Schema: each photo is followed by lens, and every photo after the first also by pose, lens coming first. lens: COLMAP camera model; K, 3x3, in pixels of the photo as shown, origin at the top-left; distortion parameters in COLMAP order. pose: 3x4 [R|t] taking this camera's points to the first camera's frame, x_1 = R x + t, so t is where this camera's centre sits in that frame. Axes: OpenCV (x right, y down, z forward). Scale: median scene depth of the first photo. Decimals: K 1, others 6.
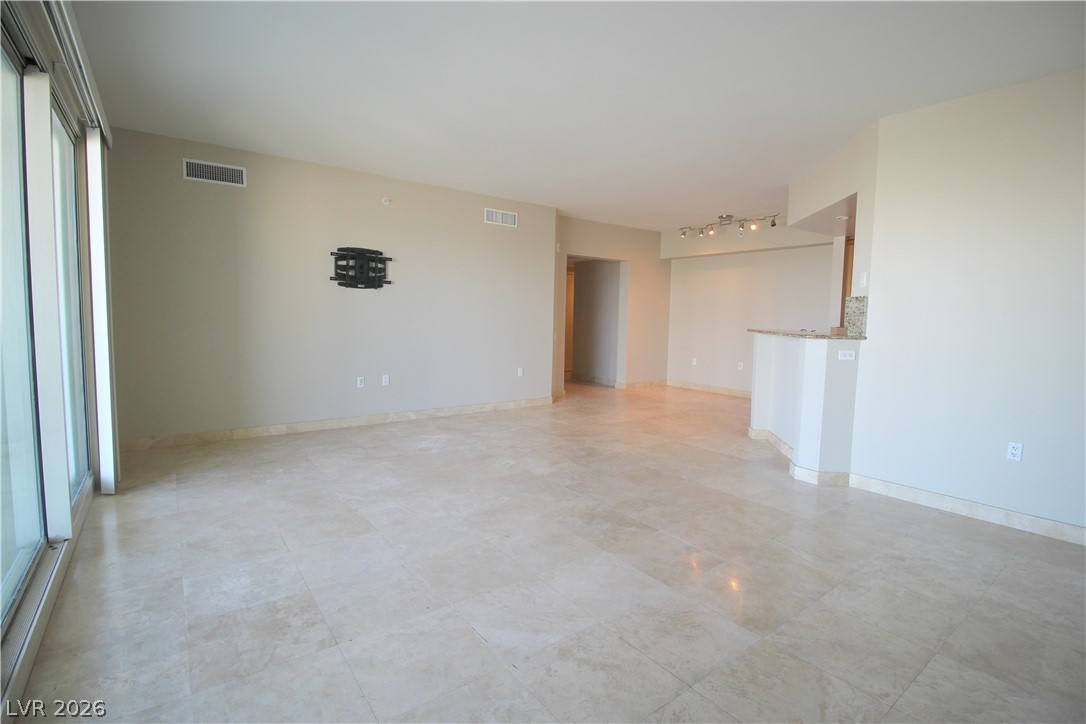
lens RADIAL K [[503.4, 0, 545.8], [0, 503.4, 351.5], [0, 0, 1]] dist [-0.006186, -0.006904]
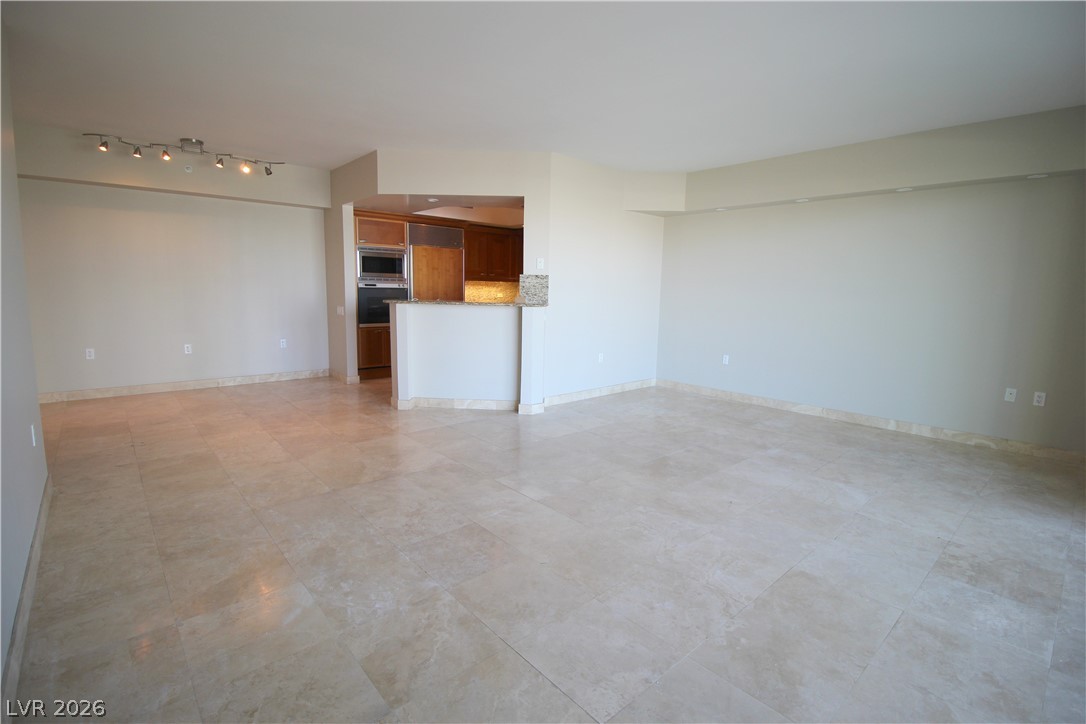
lens RADIAL K [[503.4, 0, 545.8], [0, 503.4, 351.5], [0, 0, 1]] dist [-0.006186, -0.006904]
pose [[-0.078937, -0.151637, 0.985279, -1.270984], [0.048089, 0.986633, 0.155698, -0.182461], [-0.995719, 0.059672, -0.070590, 1.706442]]
